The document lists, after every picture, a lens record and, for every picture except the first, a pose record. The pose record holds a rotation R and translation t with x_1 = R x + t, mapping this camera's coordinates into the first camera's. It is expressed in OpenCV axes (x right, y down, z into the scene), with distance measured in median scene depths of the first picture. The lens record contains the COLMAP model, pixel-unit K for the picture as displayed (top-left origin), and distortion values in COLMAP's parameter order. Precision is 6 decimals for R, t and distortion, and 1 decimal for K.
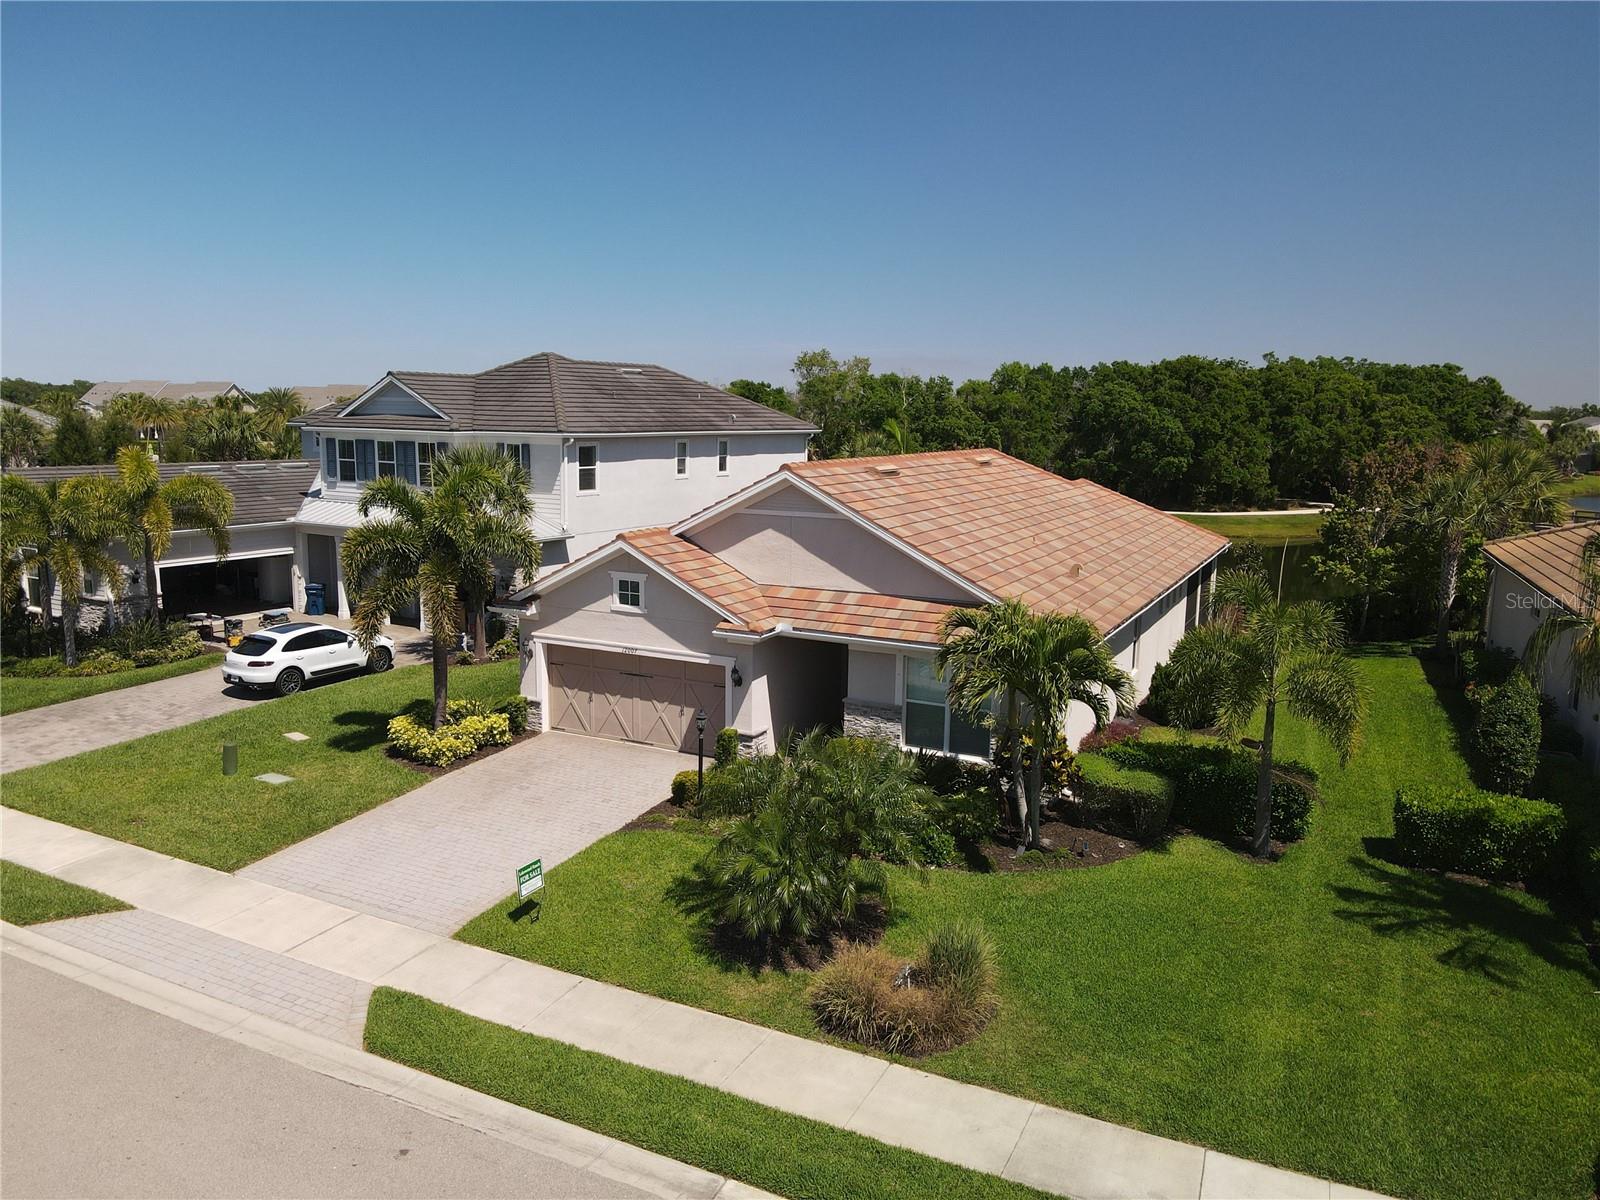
lens RADIAL K [[1090.4, 0, 800.0], [0, 1090.4, 600.0], [0, 0, 1]] dist [0.008541, 0.001262]
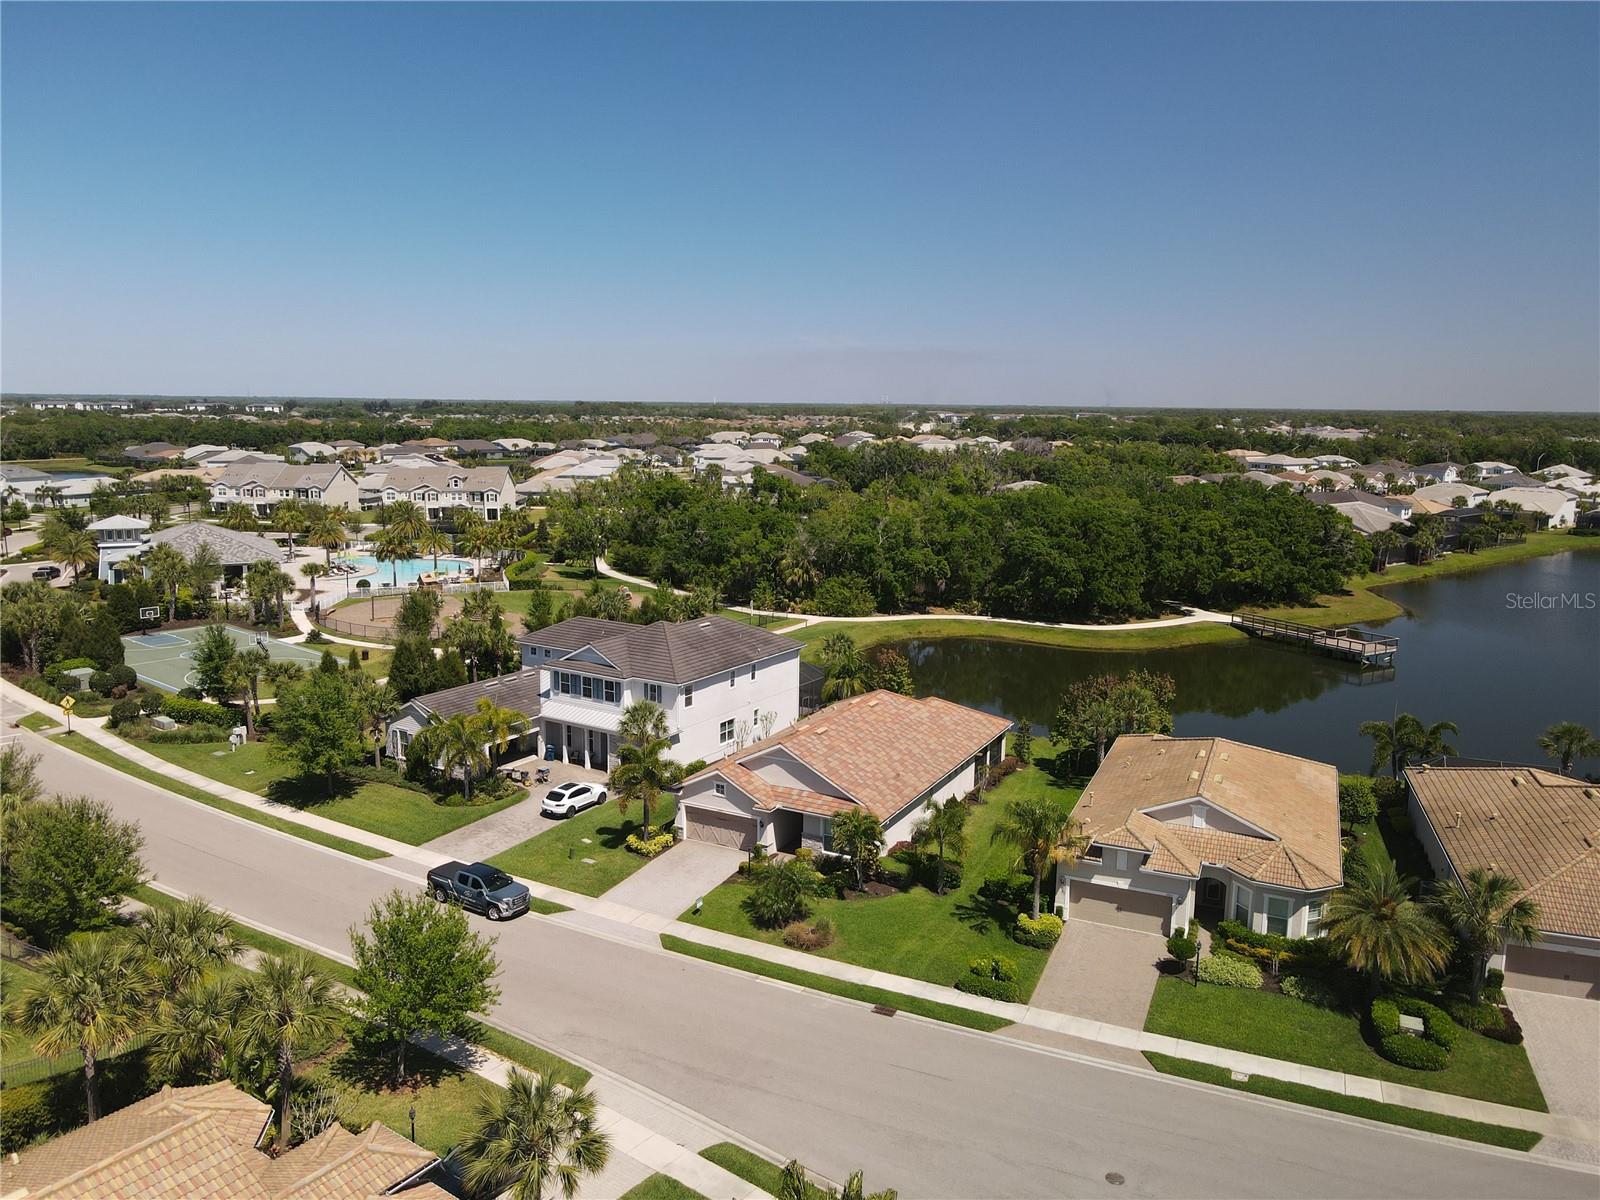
lens RADIAL K [[1122.8, 0, 800.0], [0, 1122.8, 600.0], [0, 0, 1]] dist [-0.005761, -0.000237]
pose [[0.999812, 0.001046, -0.019355, 0.087239], [-0.000764, 0.999894, 0.014556, -0.509089], [0.019369, -0.014538, 0.999707, -1.705920]]
